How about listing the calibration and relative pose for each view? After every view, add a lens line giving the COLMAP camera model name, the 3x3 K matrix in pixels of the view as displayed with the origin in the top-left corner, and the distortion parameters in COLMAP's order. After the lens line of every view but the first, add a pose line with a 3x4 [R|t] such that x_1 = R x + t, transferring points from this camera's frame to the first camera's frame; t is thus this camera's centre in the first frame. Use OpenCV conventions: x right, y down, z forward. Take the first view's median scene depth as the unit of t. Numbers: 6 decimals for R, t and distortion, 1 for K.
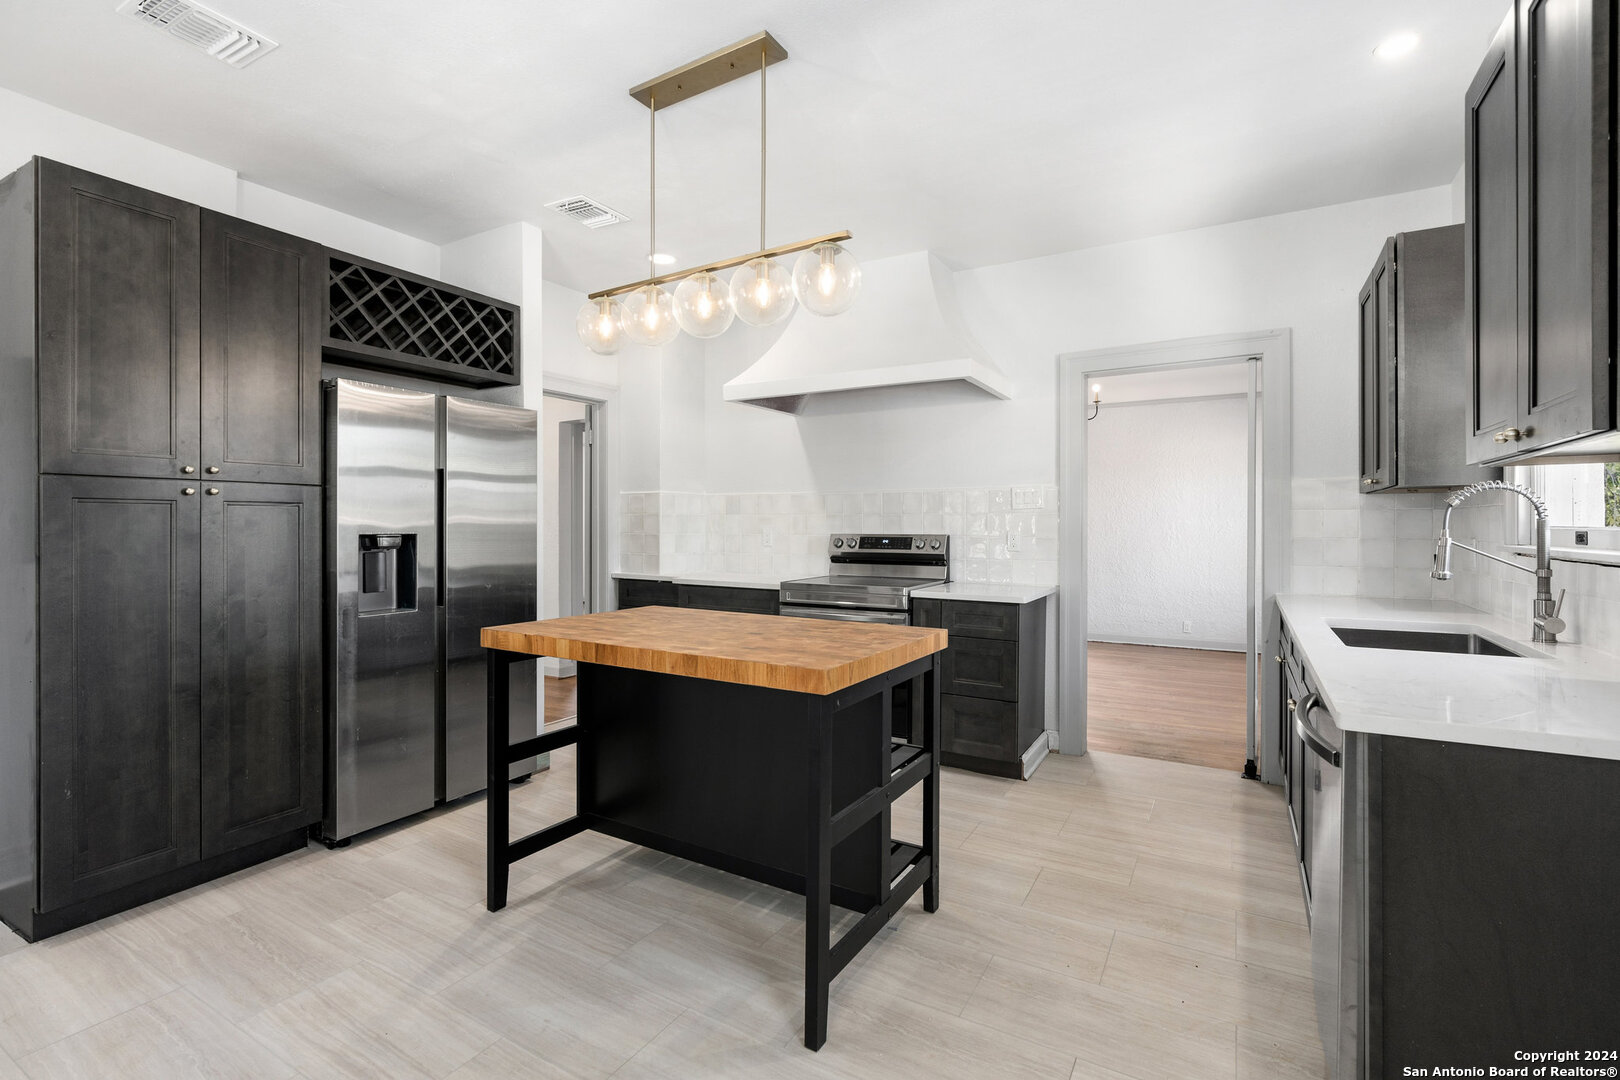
lens RADIAL K [[740.0, 0, 802.0], [0, 740.0, 524.3], [0, 0, 1]] dist [-0.009900, 0.004746]
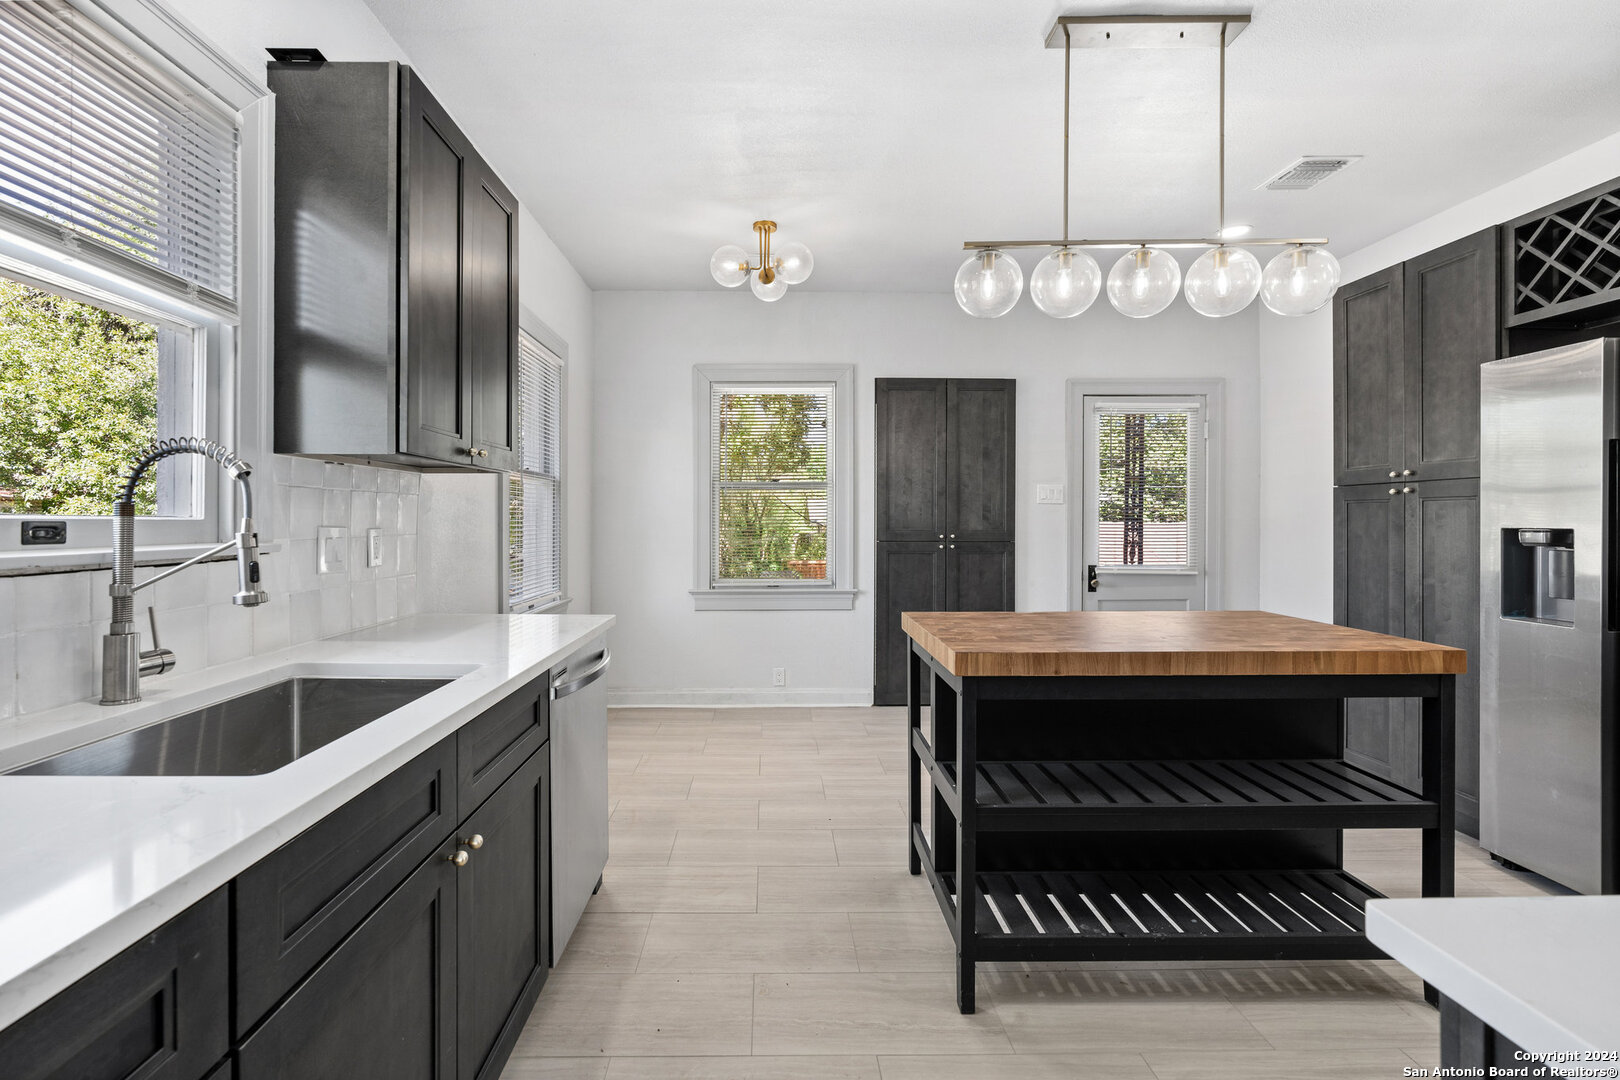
lens RADIAL K [[740.0, 0, 791.8], [0, 740.0, 517.7], [0, 0, 1]] dist [-0.009900, 0.004746]
pose [[-0.850157, -0.005768, -0.526497, 0.527880], [-0.003689, 0.999981, -0.004998, 0.007606], [0.526516, -0.002307, -0.850162, 1.113935]]
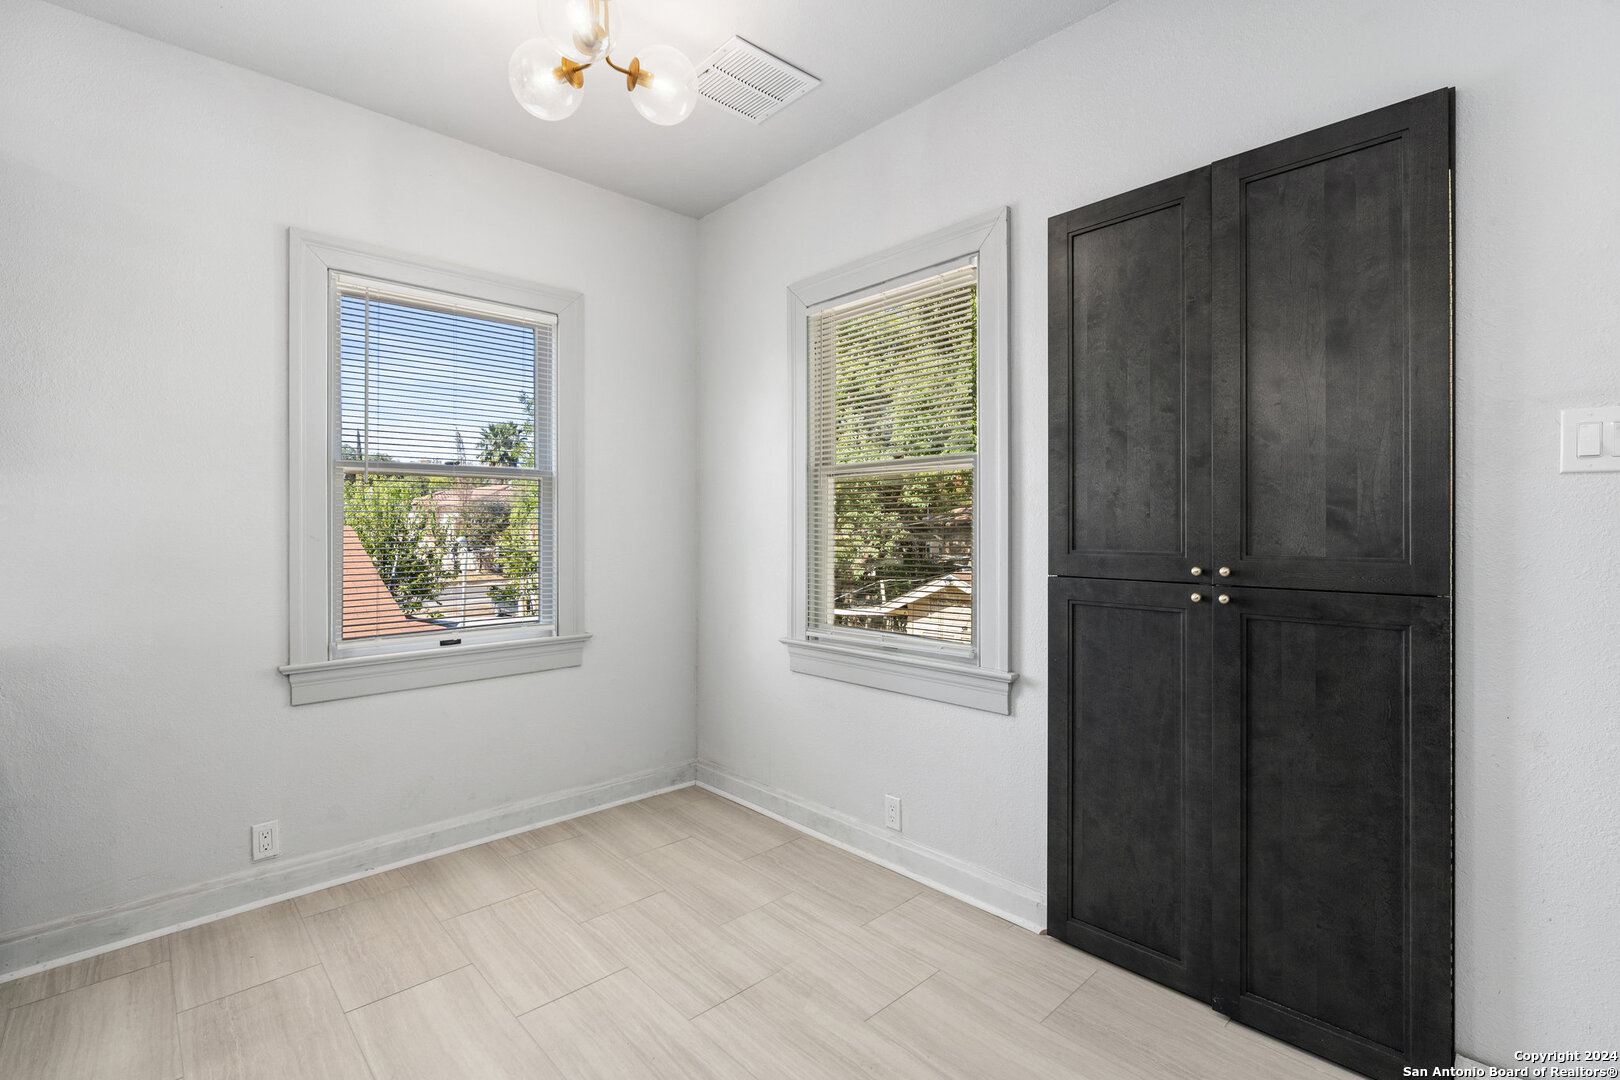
lens RADIAL K [[740.0, 0, 809.7], [0, 740.0, 523.1], [0, 0, 1]] dist [-0.009900, 0.004746]
pose [[-0.959801, 0.002337, 0.280671, -0.361935], [0.001852, 0.999996, -0.001994, -0.000337], [-0.280675, -0.001394, -0.959802, 0.660808]]
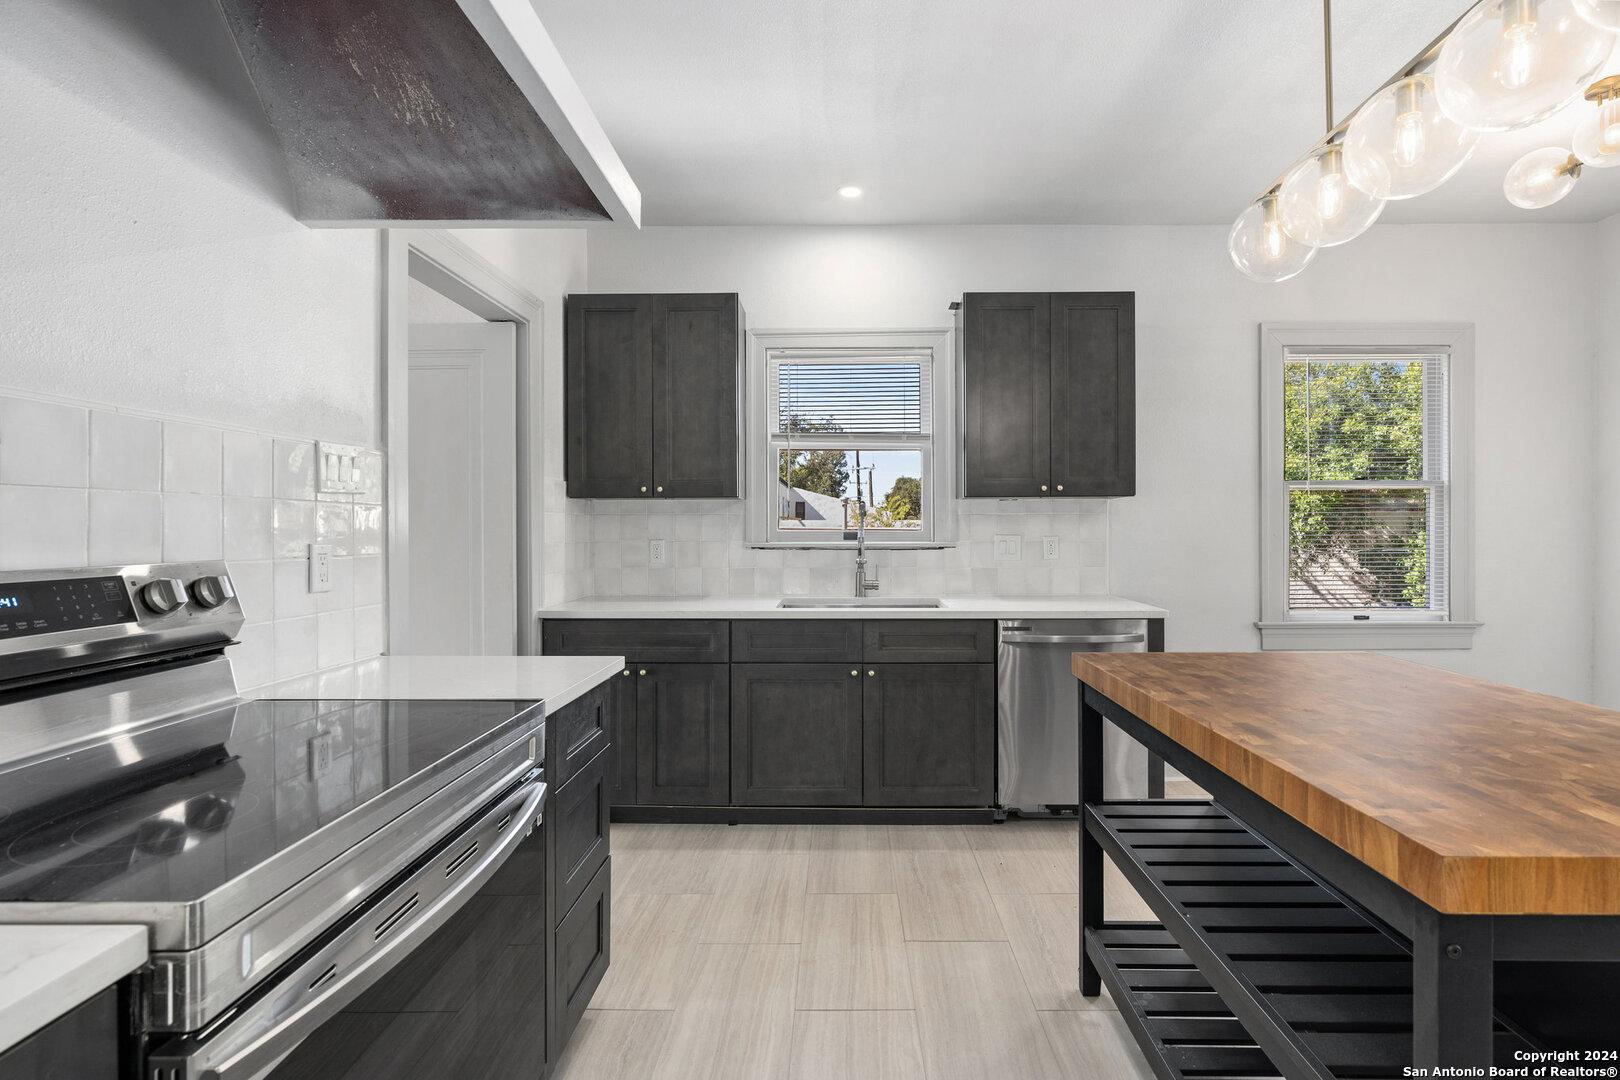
lens RADIAL K [[740.0, 0, 847.6], [0, 740.0, 531.5], [0, 0, 1]] dist [-0.009900, 0.004746]
pose [[-0.506398, -0.002173, 0.862297, -0.282257], [0.002460, 0.999989, 0.003965, 0.000846], [-0.862296, 0.004129, -0.506387, 1.171409]]
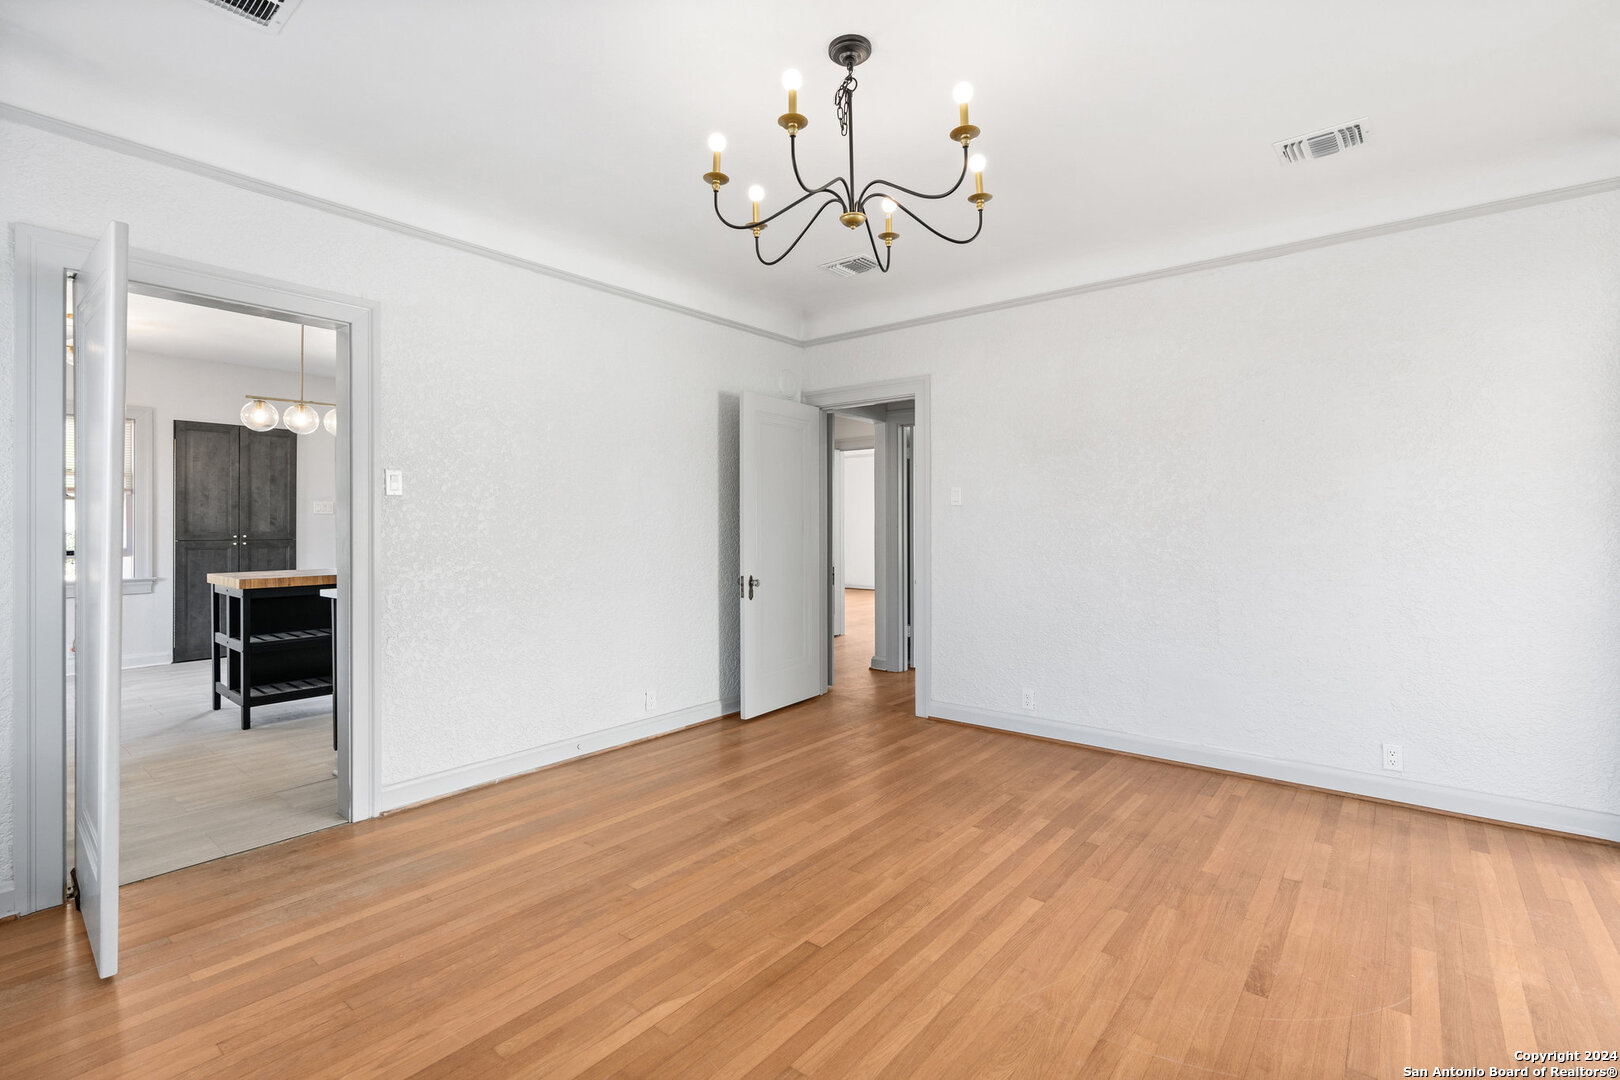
lens RADIAL K [[740.0, 0, 815.8], [0, 740.0, 522.3], [0, 0, 1]] dist [-0.009900, 0.004746]
pose [[-0.153283, -0.005335, -0.988168, 1.298277], [0.002500, 0.999980, -0.005786, 0.011933], [0.988179, -0.003358, -0.153267, 1.952210]]
